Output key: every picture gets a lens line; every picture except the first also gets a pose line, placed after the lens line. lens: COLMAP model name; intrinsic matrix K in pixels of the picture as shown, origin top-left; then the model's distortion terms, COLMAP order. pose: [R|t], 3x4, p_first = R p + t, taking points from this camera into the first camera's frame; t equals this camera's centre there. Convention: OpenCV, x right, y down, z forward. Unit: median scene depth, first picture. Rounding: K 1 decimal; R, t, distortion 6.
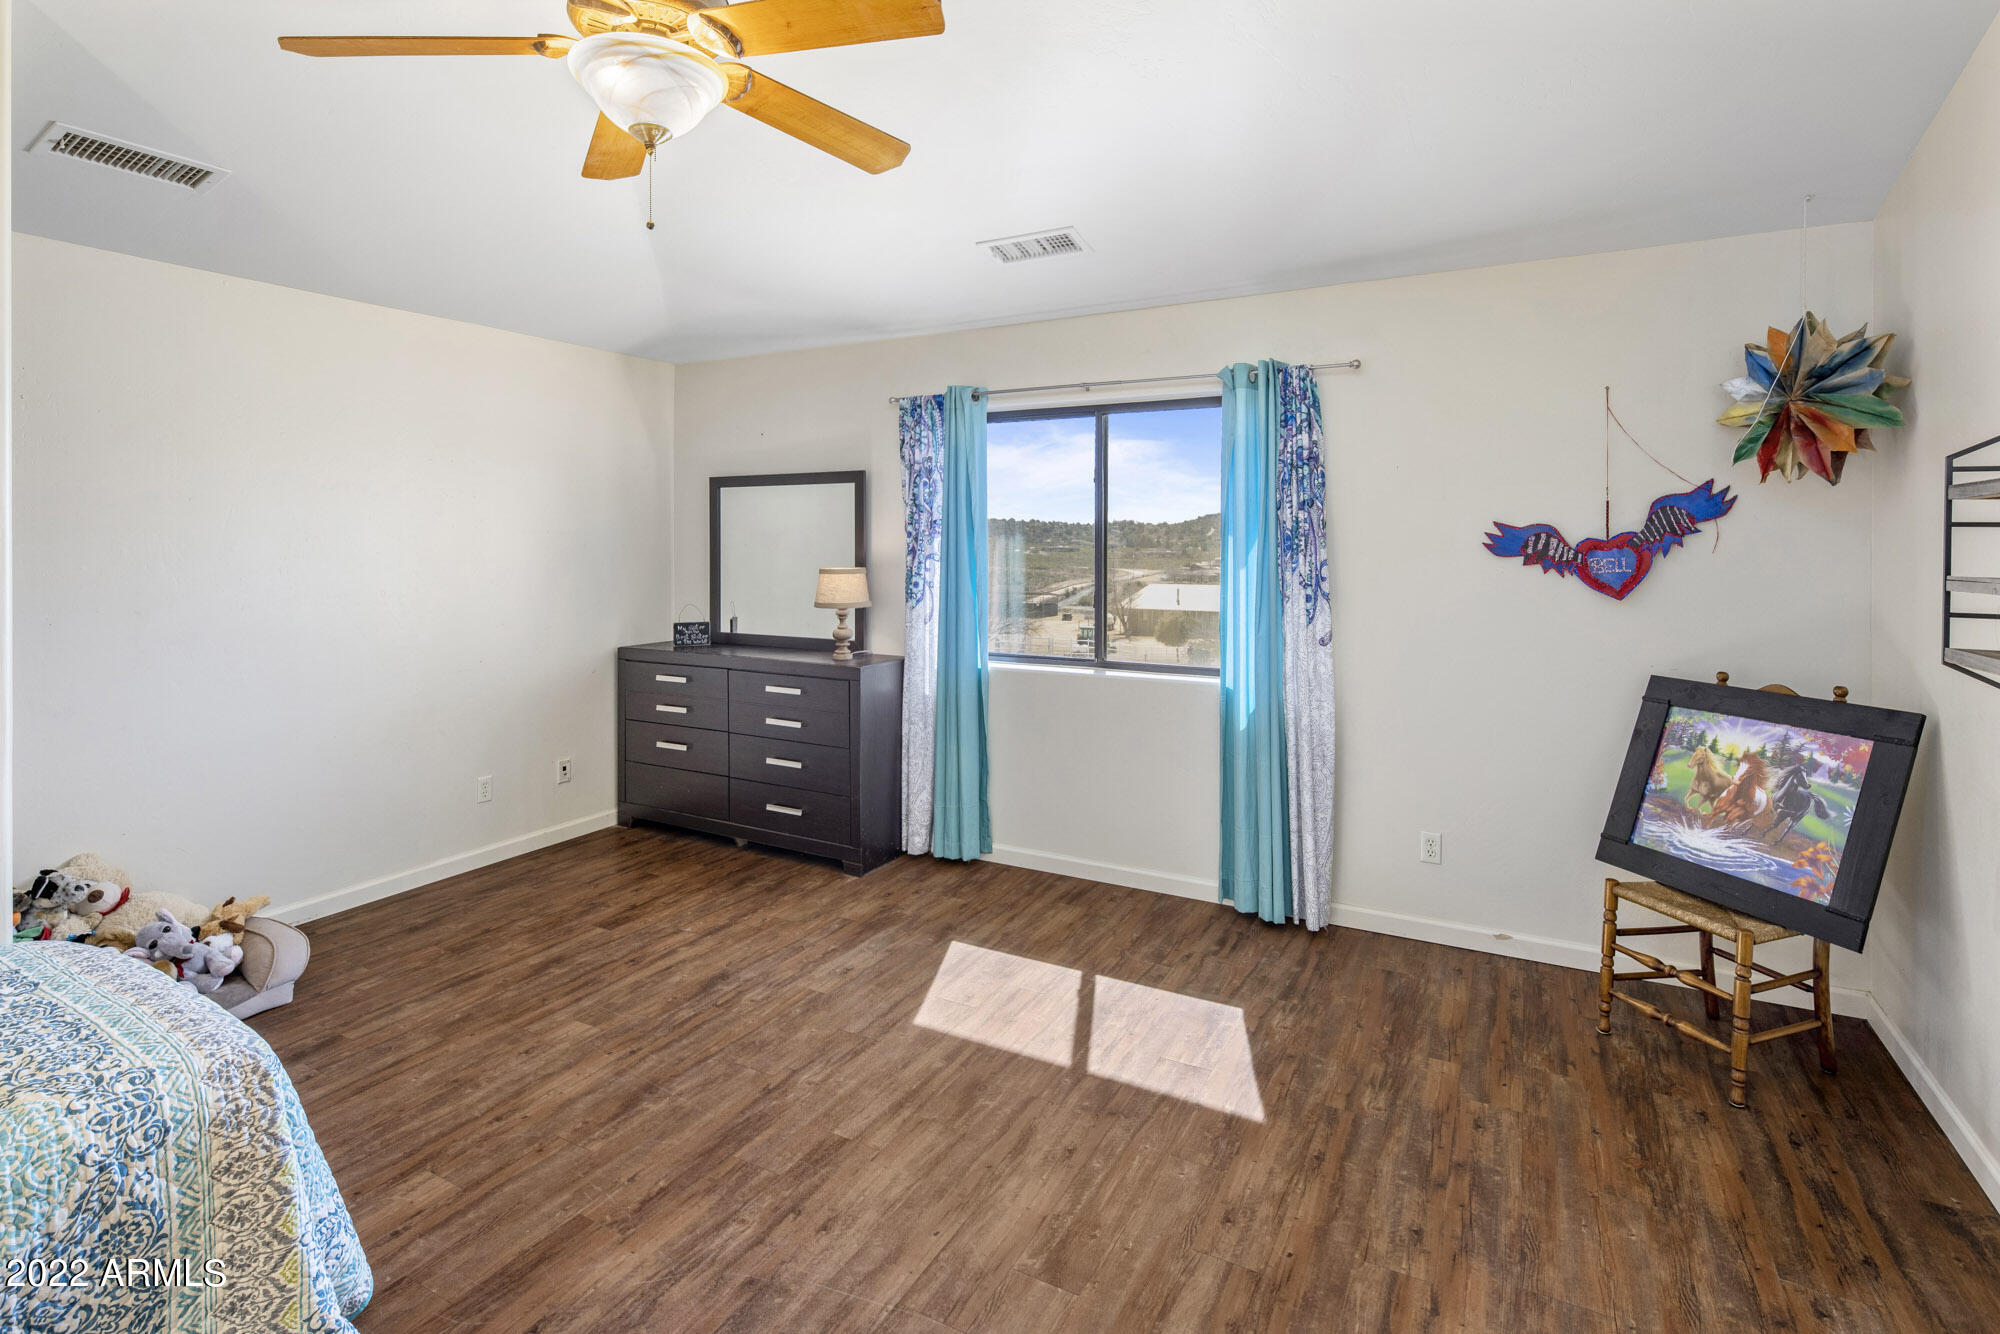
lens RADIAL K [[957.6, 0, 998.3], [0, 957.6, 546.1], [0, 0, 1]] dist [0.000932, -0.000289]
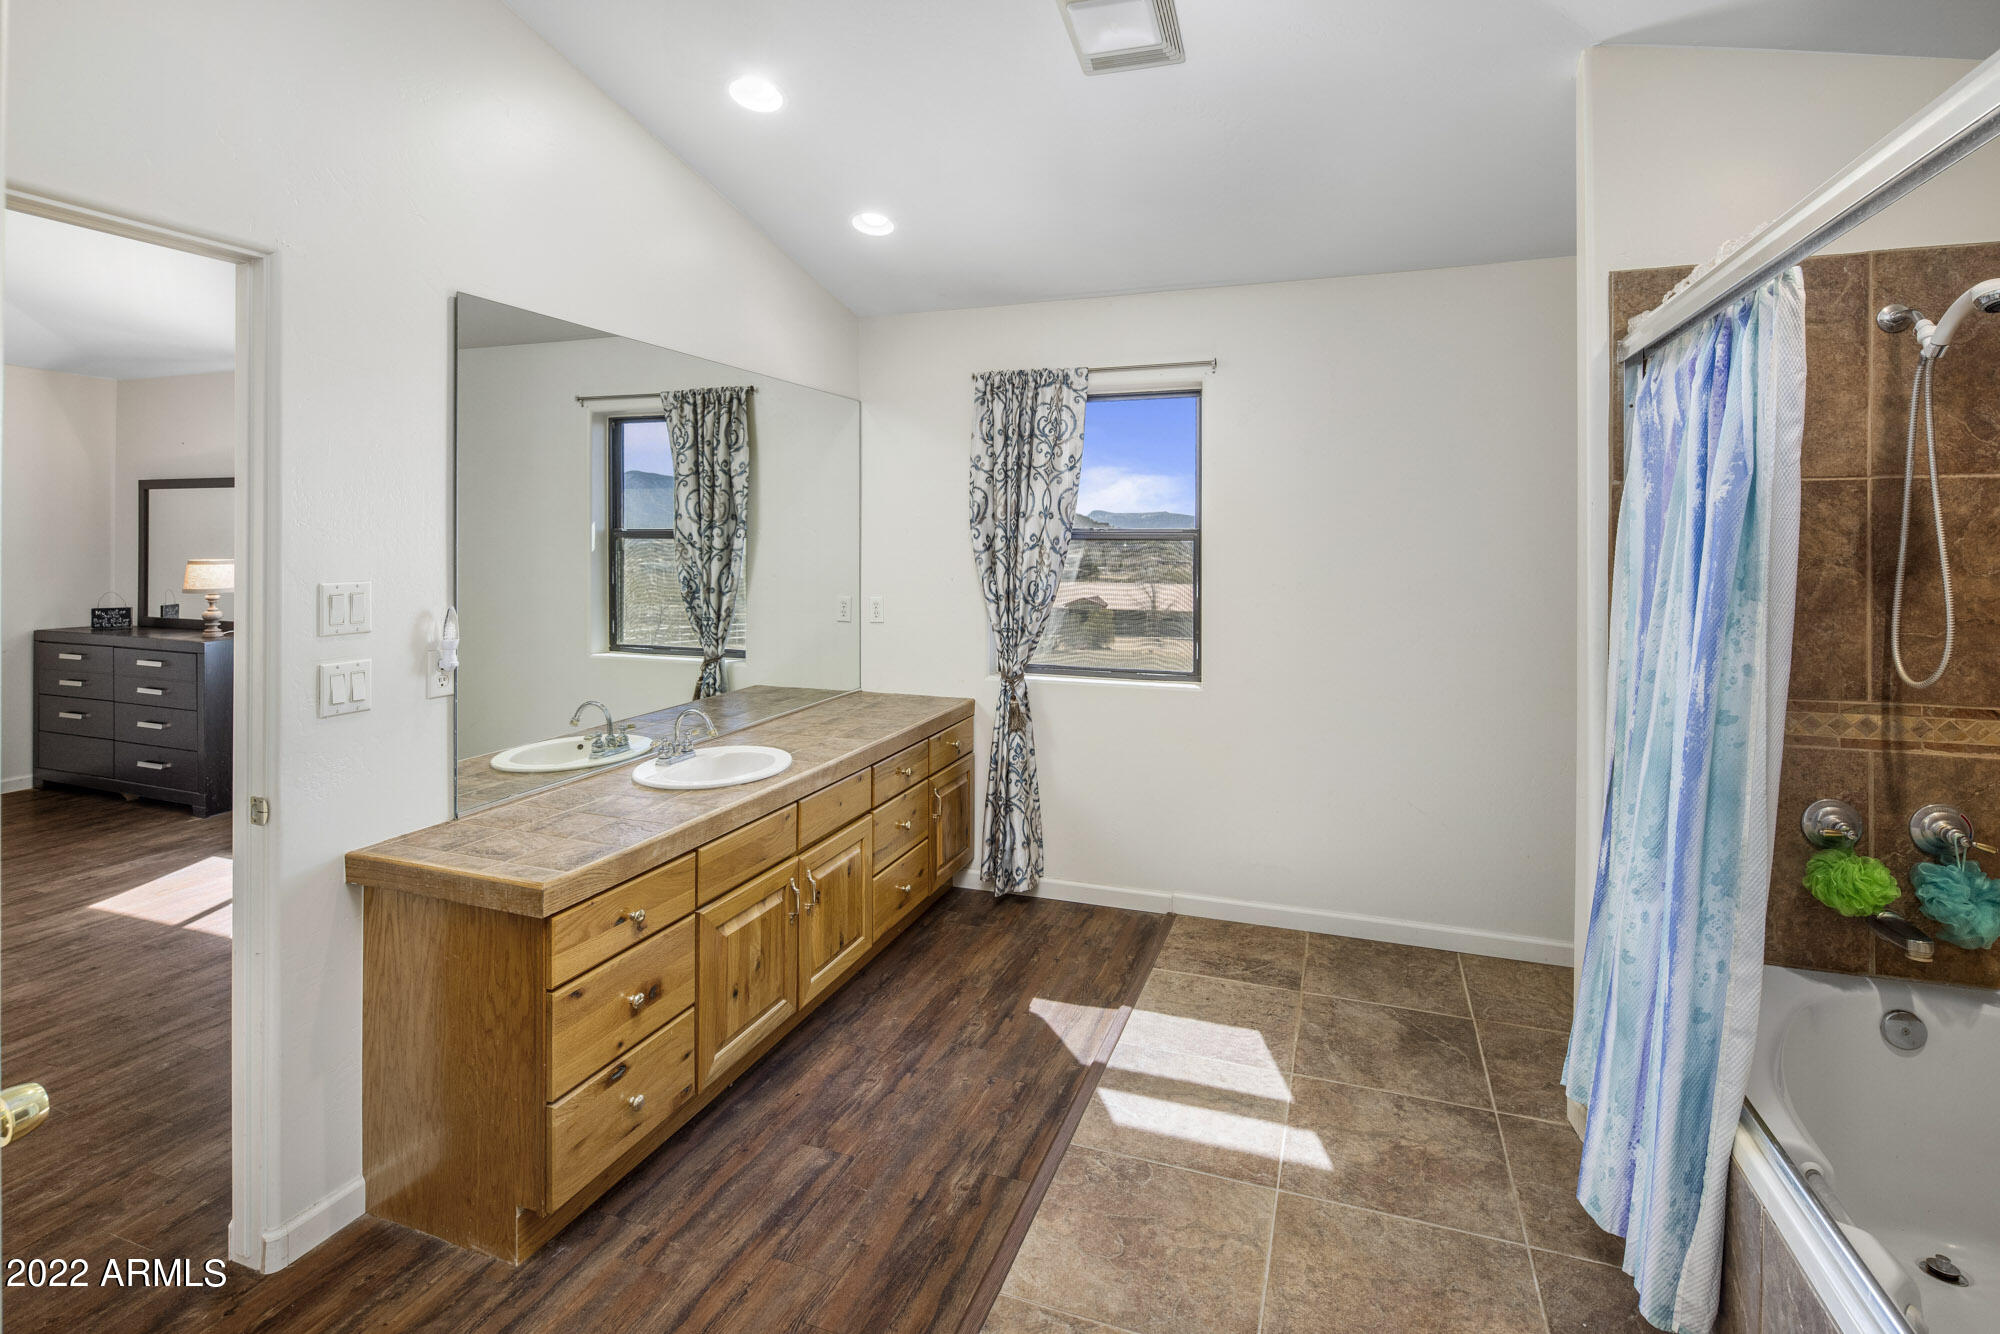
lens RADIAL K [[957.6, 0, 998.3], [0, 957.6, 546.1], [0, 0, 1]] dist [0.000932, -0.000289]
pose [[0.988640, 0.009566, 0.149996, 0.550489], [-0.009358, 0.999954, -0.002089, -0.001007], [-0.150009, 0.000662, 0.988684, -0.280392]]
